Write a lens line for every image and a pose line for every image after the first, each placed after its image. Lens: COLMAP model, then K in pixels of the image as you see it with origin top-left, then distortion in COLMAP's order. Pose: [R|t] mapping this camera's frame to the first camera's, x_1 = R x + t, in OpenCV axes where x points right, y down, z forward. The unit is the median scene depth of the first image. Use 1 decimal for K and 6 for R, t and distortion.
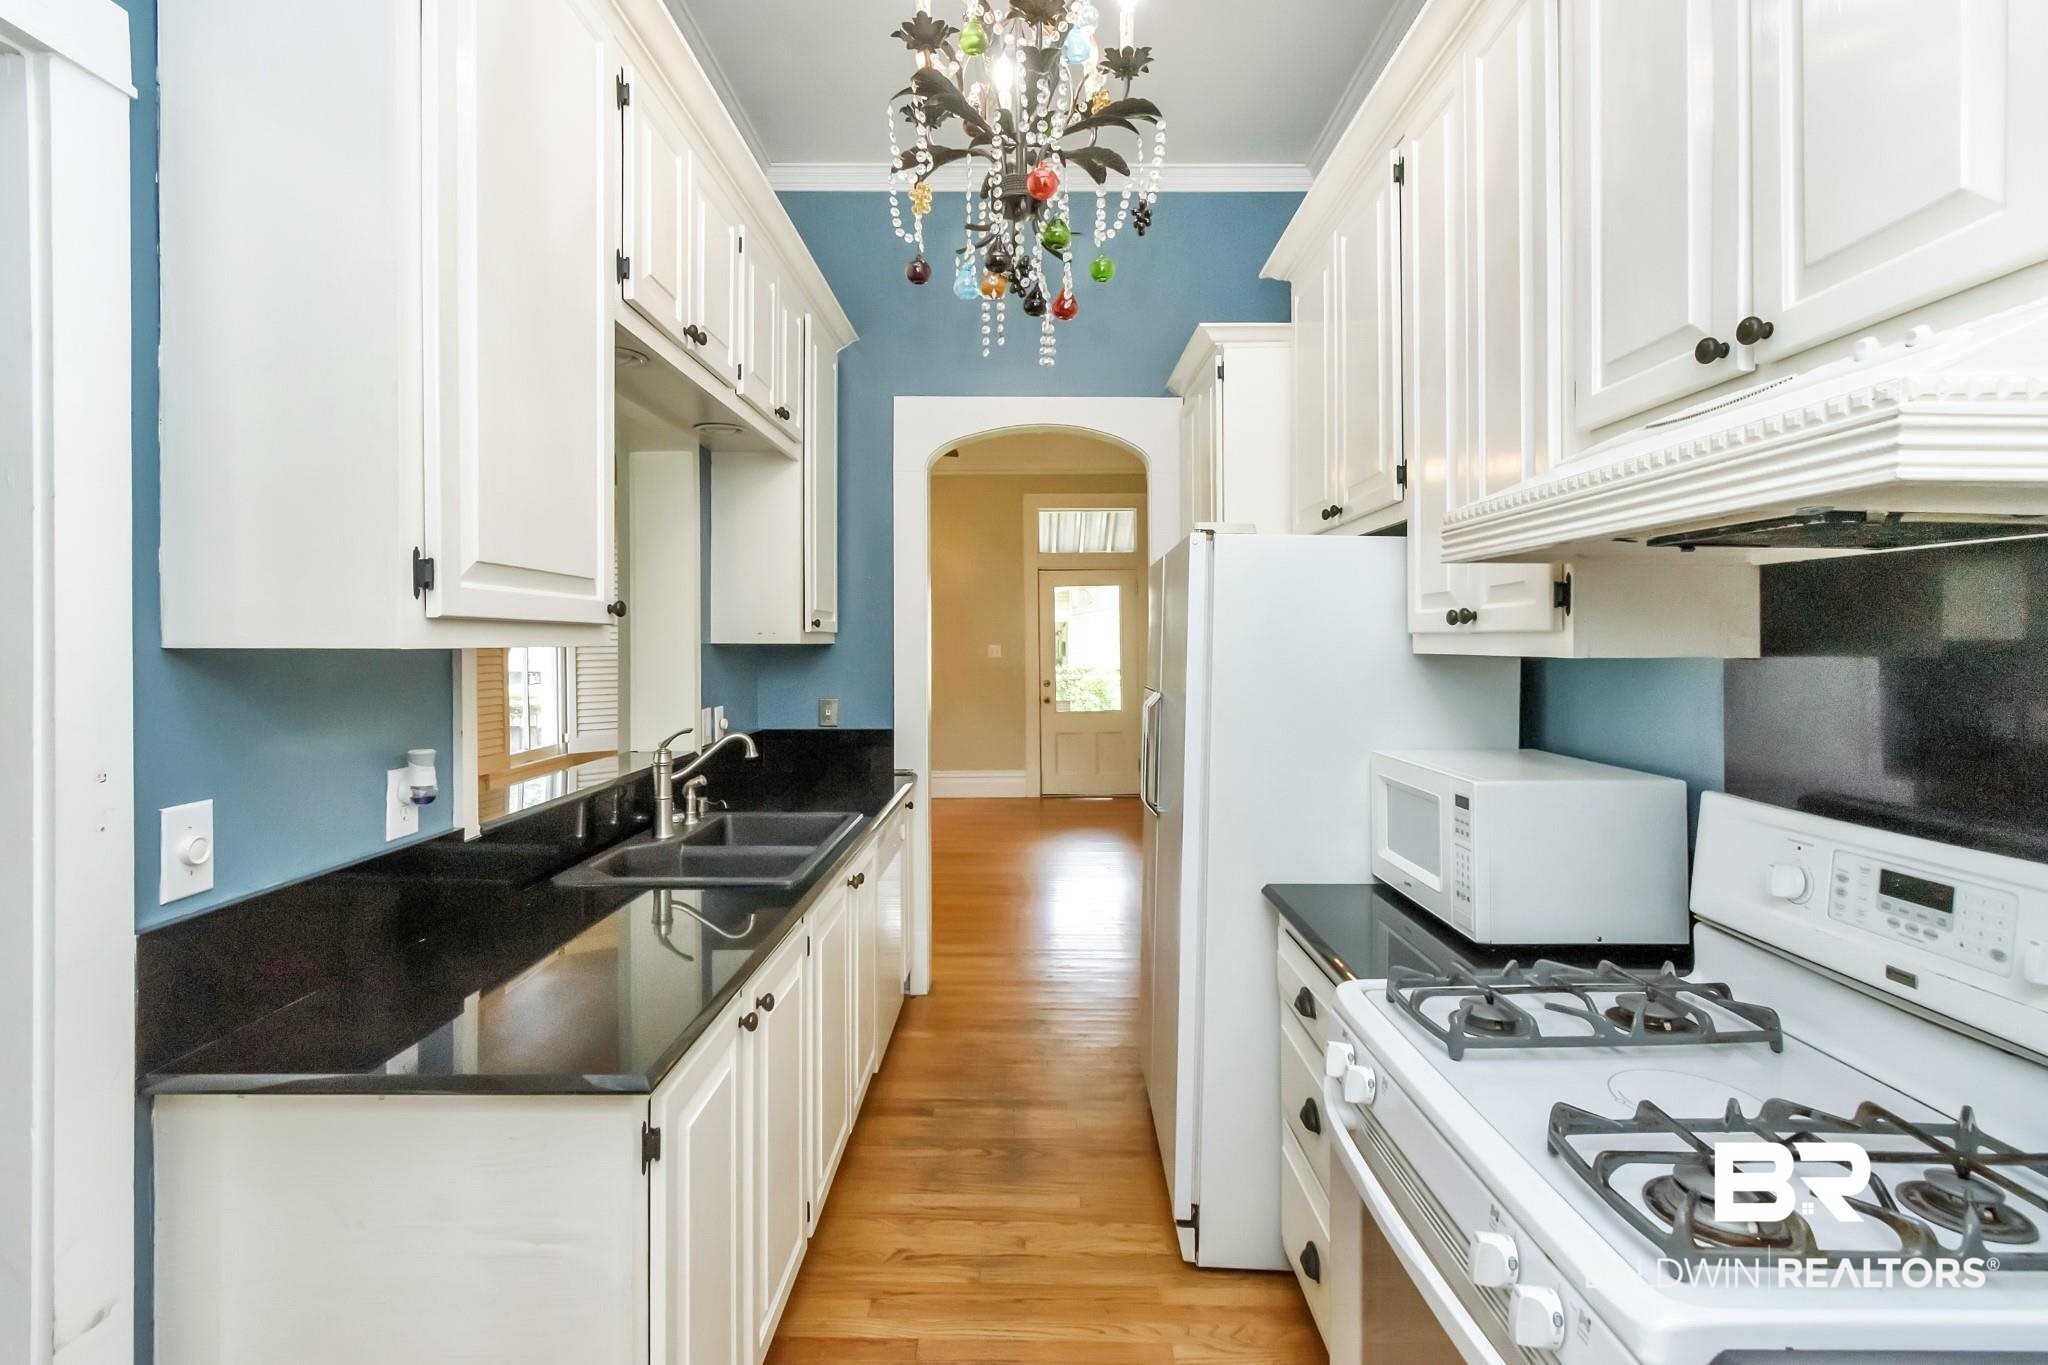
lens RADIAL K [[922.7, 0, 1067.1], [0, 922.7, 627.4], [0, 0, 1]] dist [0.002481, -0.000774]
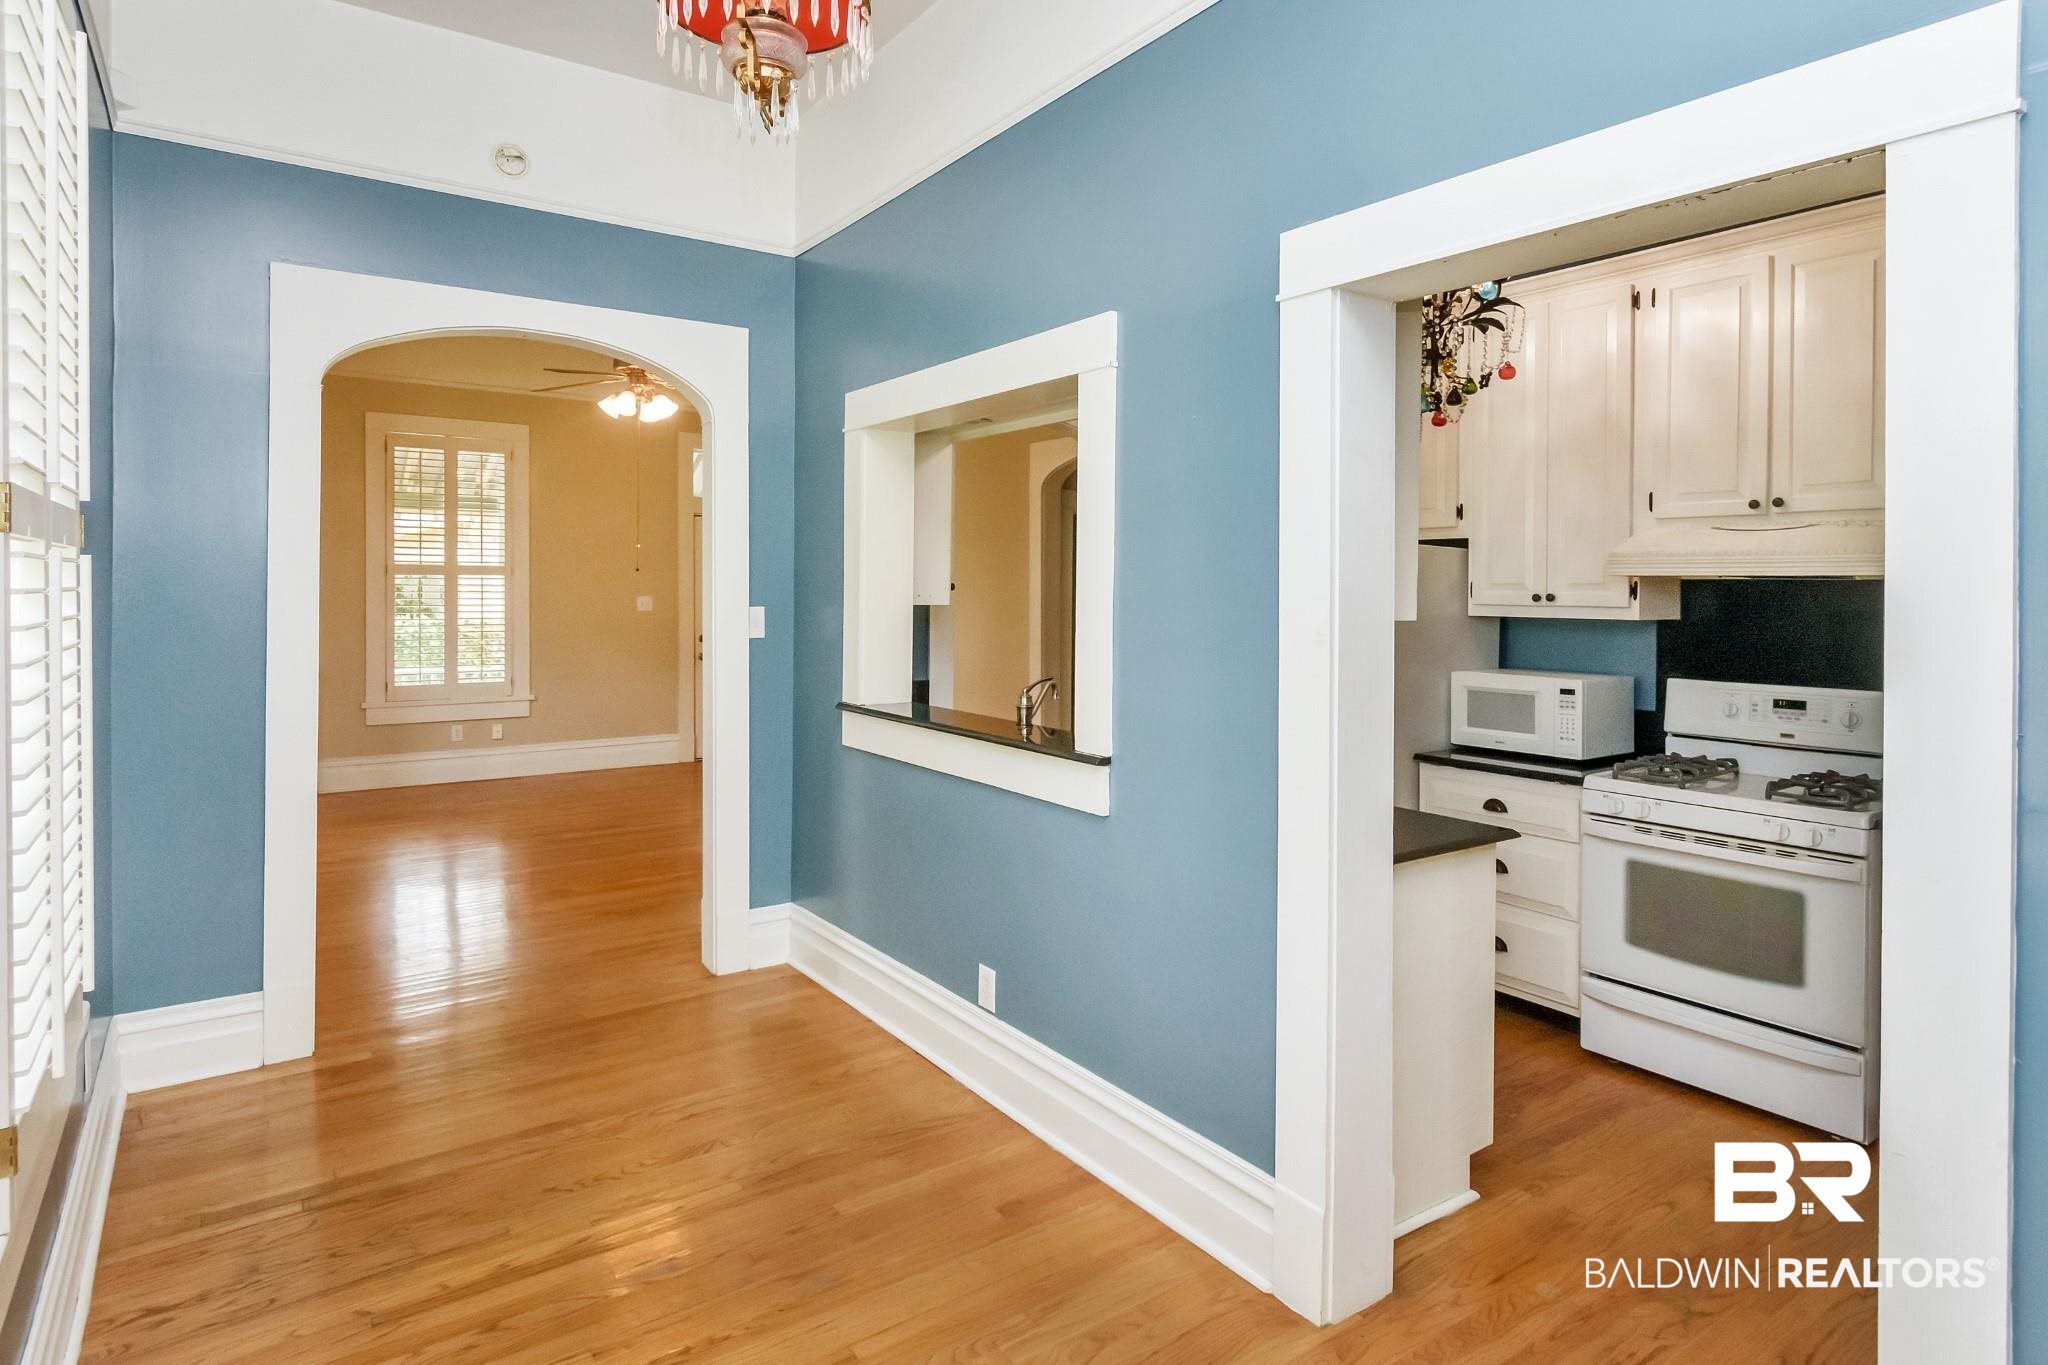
lens RADIAL K [[1053.0, 0, 1021.0], [0, 1053.0, 595.3], [0, 0, 1]] dist [0.001042, -0.000084]
pose [[0.828121, 0.002827, 0.560542, -2.552439], [-0.016646, 0.999670, 0.019552, -0.062382], [-0.560302, -0.025522, 0.827895, -0.295049]]
